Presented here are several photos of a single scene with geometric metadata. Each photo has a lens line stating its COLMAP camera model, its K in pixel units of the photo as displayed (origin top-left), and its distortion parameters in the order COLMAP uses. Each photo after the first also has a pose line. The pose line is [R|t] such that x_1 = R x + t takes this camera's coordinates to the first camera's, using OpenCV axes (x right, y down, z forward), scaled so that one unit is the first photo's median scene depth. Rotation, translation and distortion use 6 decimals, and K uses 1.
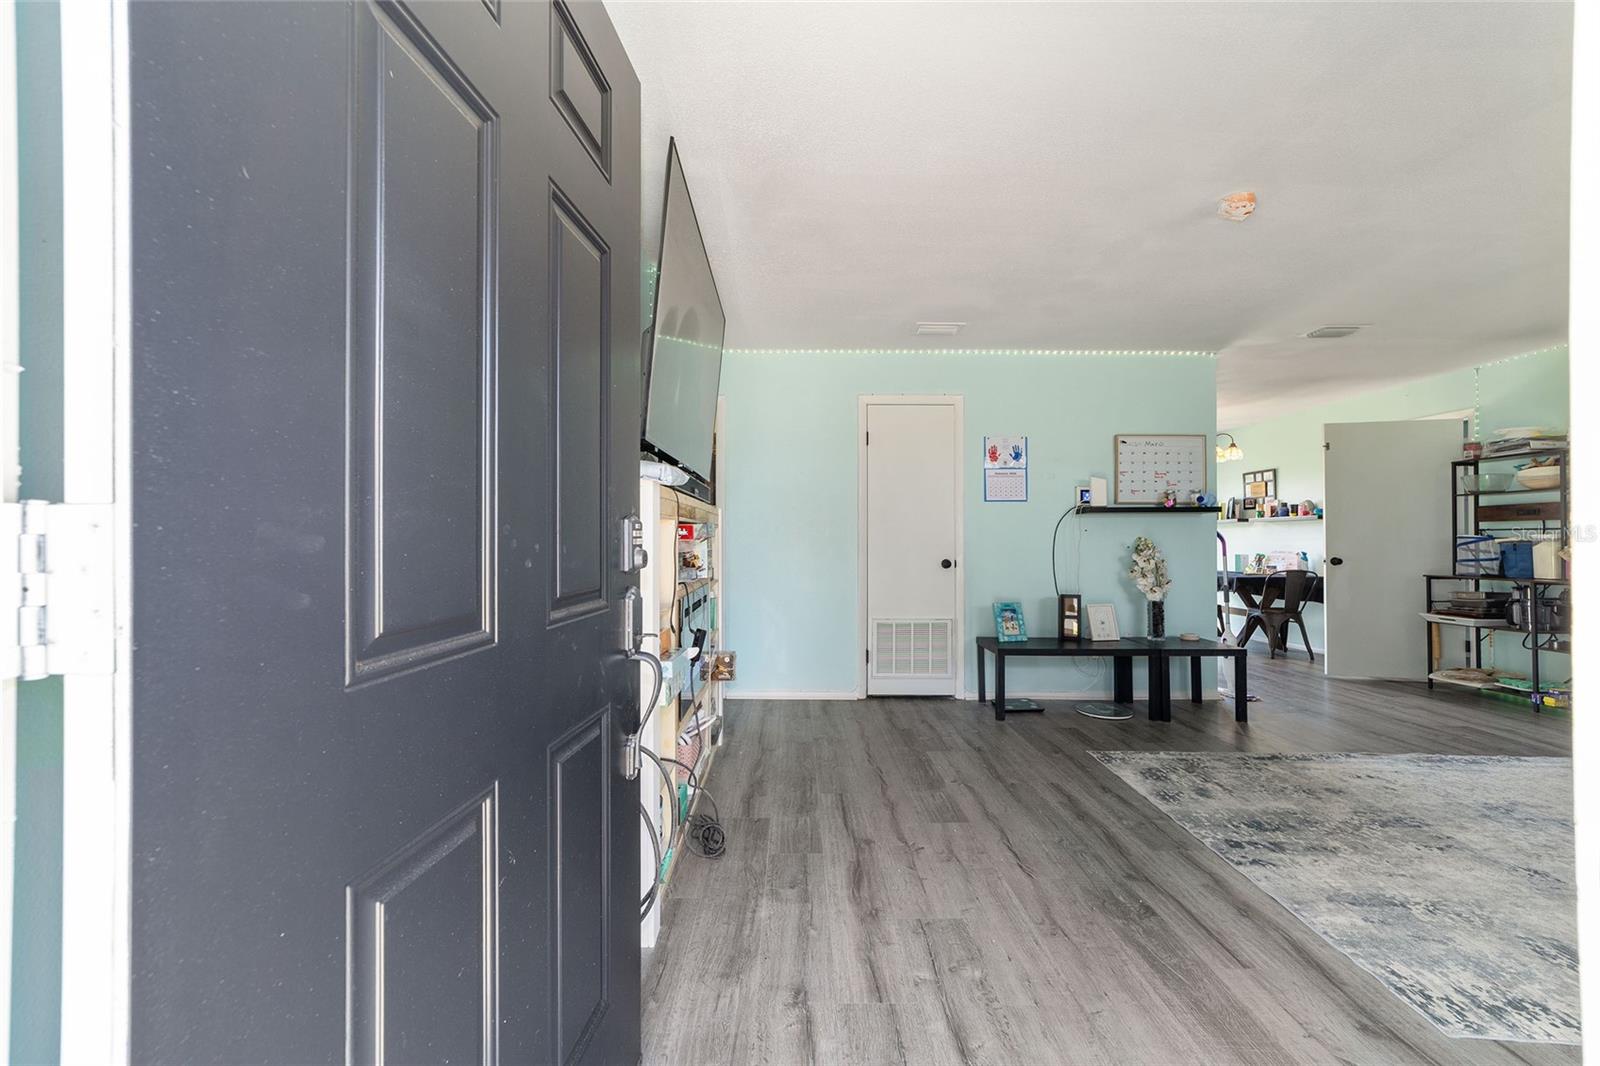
lens RADIAL K [[616.2, 0, 794.8], [0, 616.2, 530.5], [0, 0, 1]] dist [-0.011859, 0.005788]
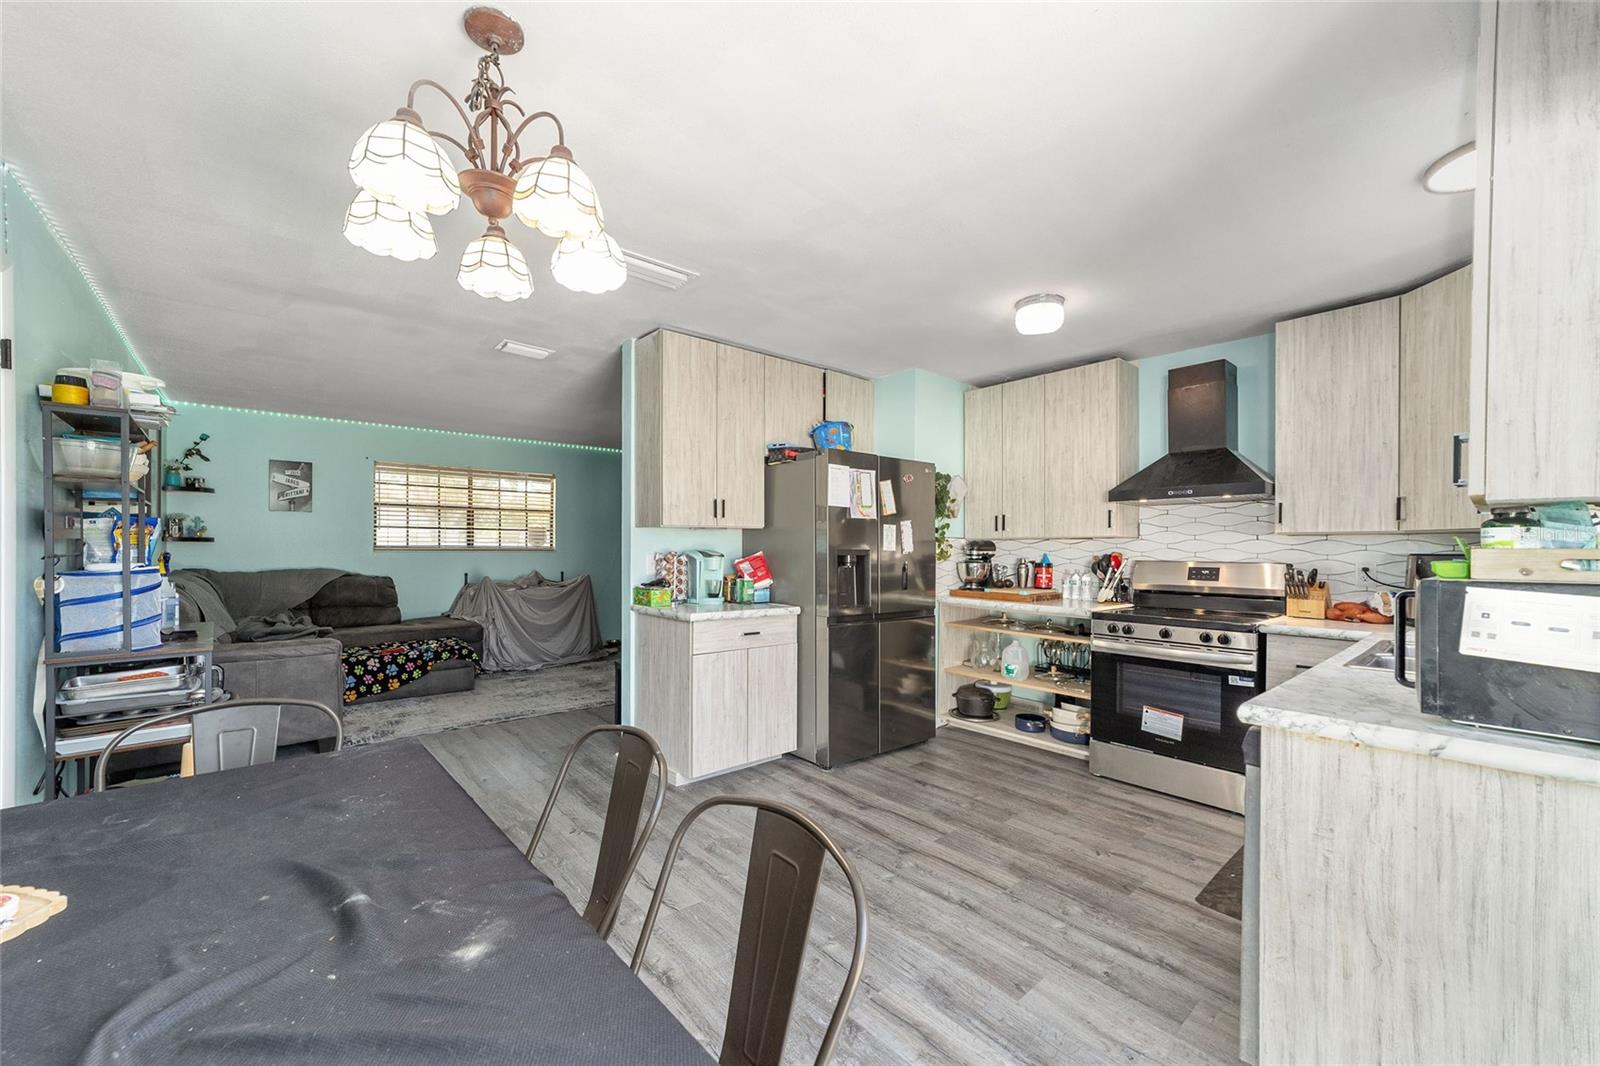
lens RADIAL K [[616.2, 0, 802.5], [0, 616.2, 551.5], [0, 0, 1]] dist [-0.011859, 0.005788]
pose [[-0.748955, -0.003177, -0.662614, 1.178480], [0.000746, 0.999984, -0.005639, -0.001567], [0.662621, -0.004718, -0.748940, 1.989940]]
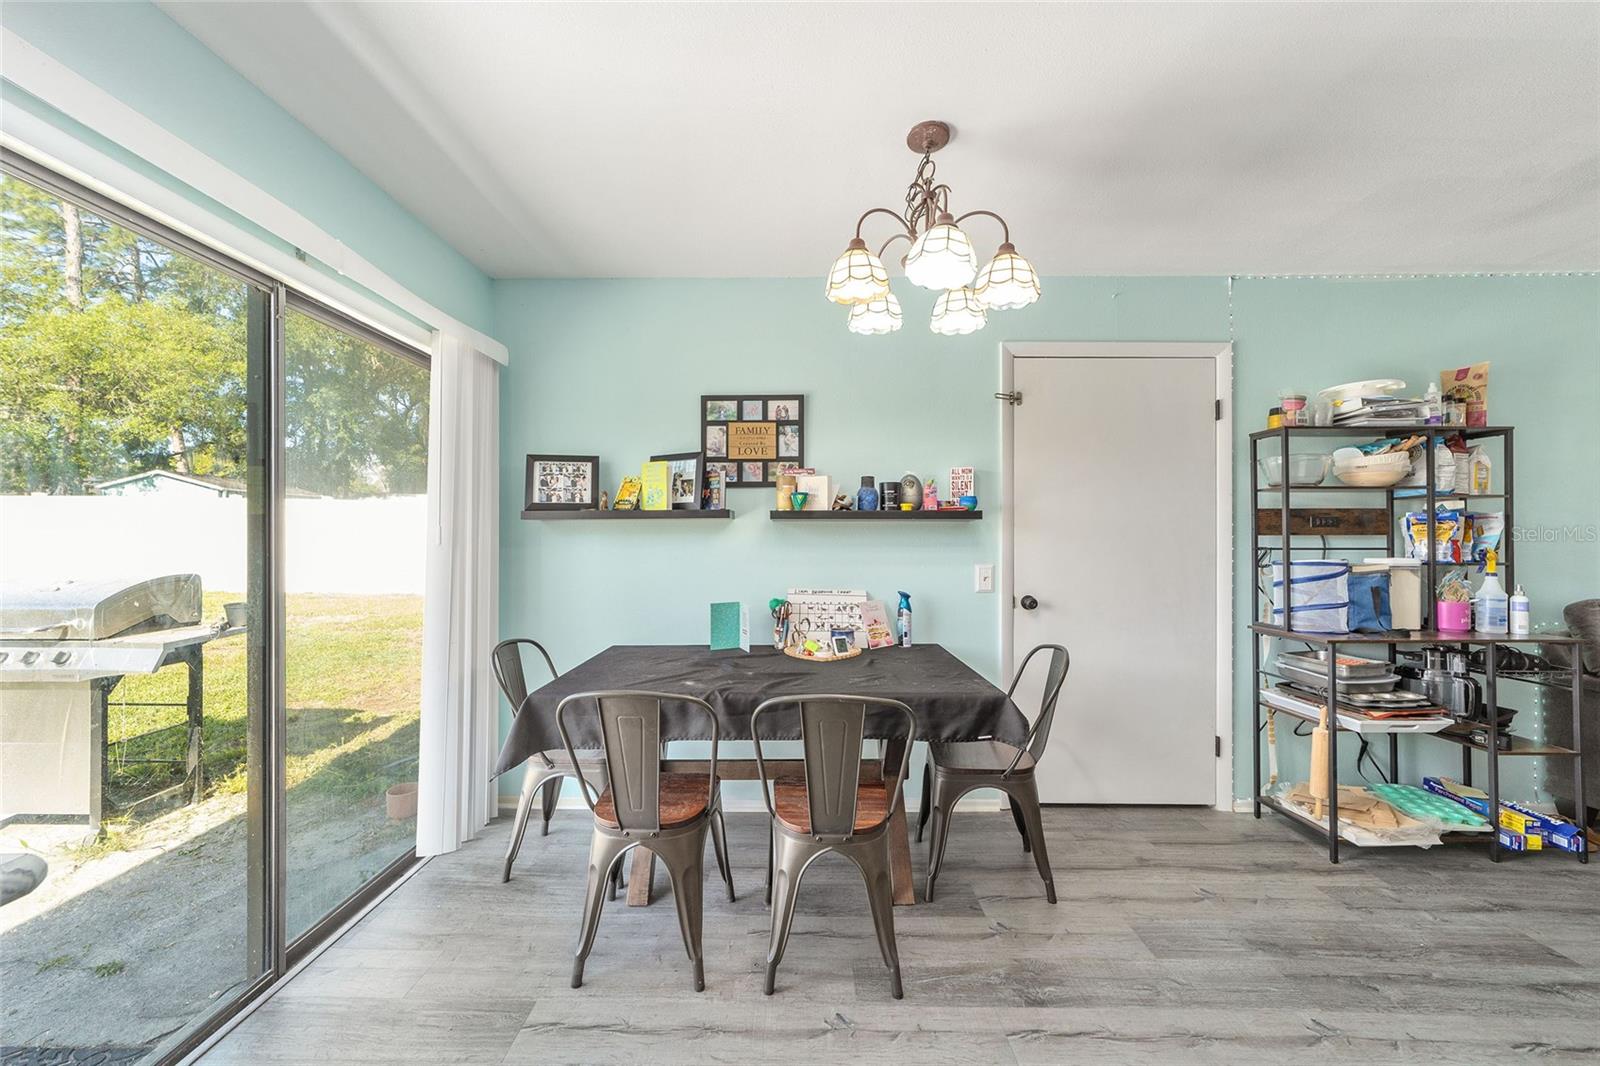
lens RADIAL K [[616.2, 0, 792.3], [0, 616.2, 532.7], [0, 0, 1]] dist [-0.011859, 0.005788]
pose [[0.011973, 0.006131, 0.999910, 0.616194], [-0.016106, 0.999853, -0.005938, -0.007106], [-0.999799, -0.016034, 0.012070, 1.699451]]
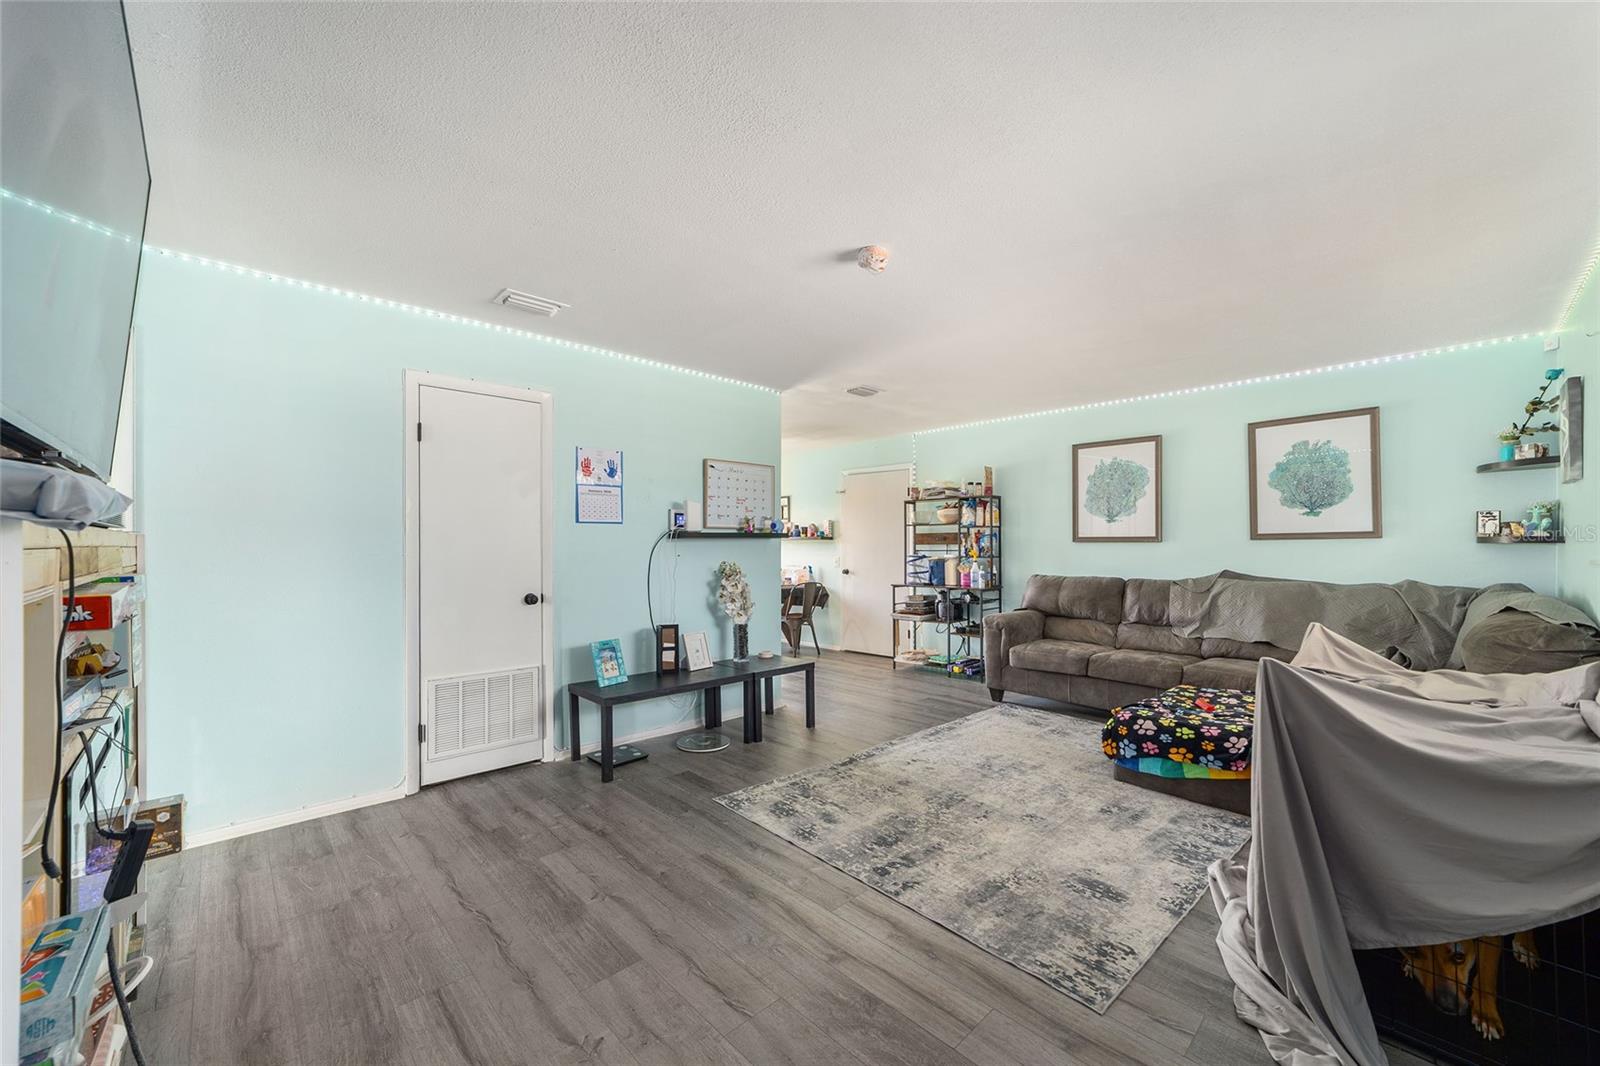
lens RADIAL K [[616.2, 0, 789.8], [0, 616.2, 544.6], [0, 0, 1]] dist [-0.011859, 0.005788]
pose [[0.730917, -0.001405, 0.682465, -0.062721], [-0.007054, 0.999929, 0.009613, -0.030753], [-0.682430, -0.011840, 0.730855, 0.199494]]
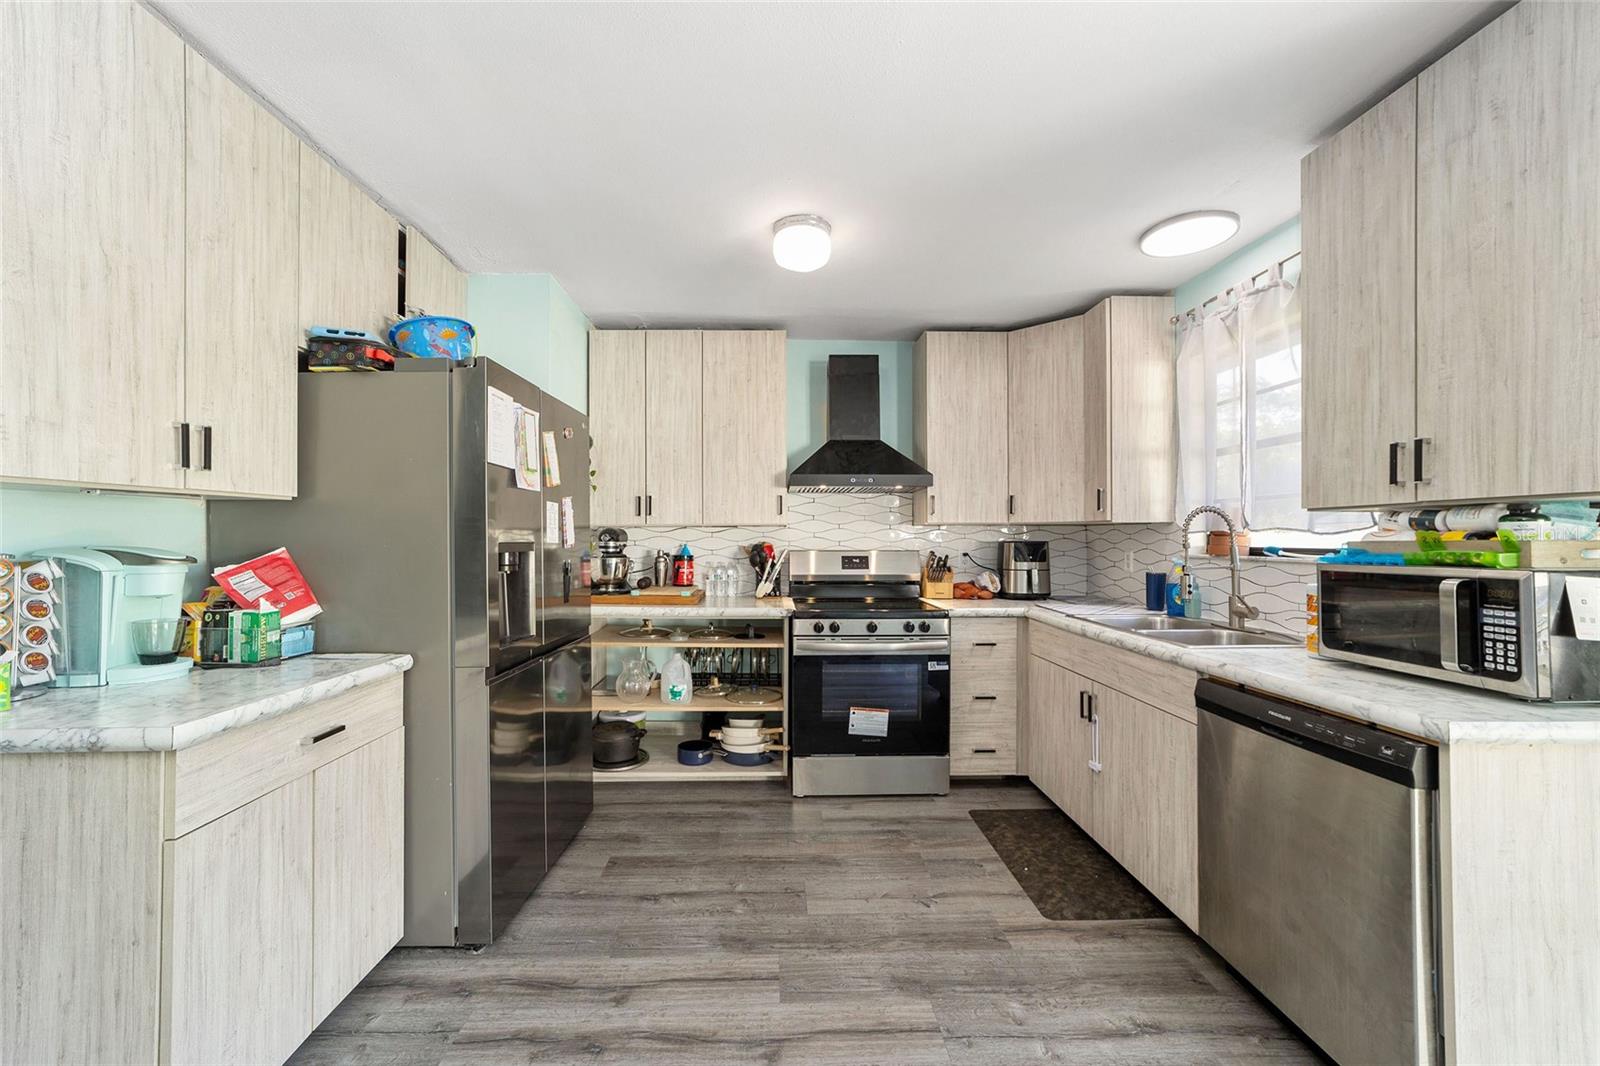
lens RADIAL K [[616.2, 0, 790.5], [0, 616.2, 532.4], [0, 0, 1]] dist [-0.011859, 0.005788]
pose [[0.035584, -0.009430, -0.999322, 1.054898], [0.010747, 0.999901, -0.009053, -0.010701], [0.999309, -0.010418, 0.035682, 1.579239]]
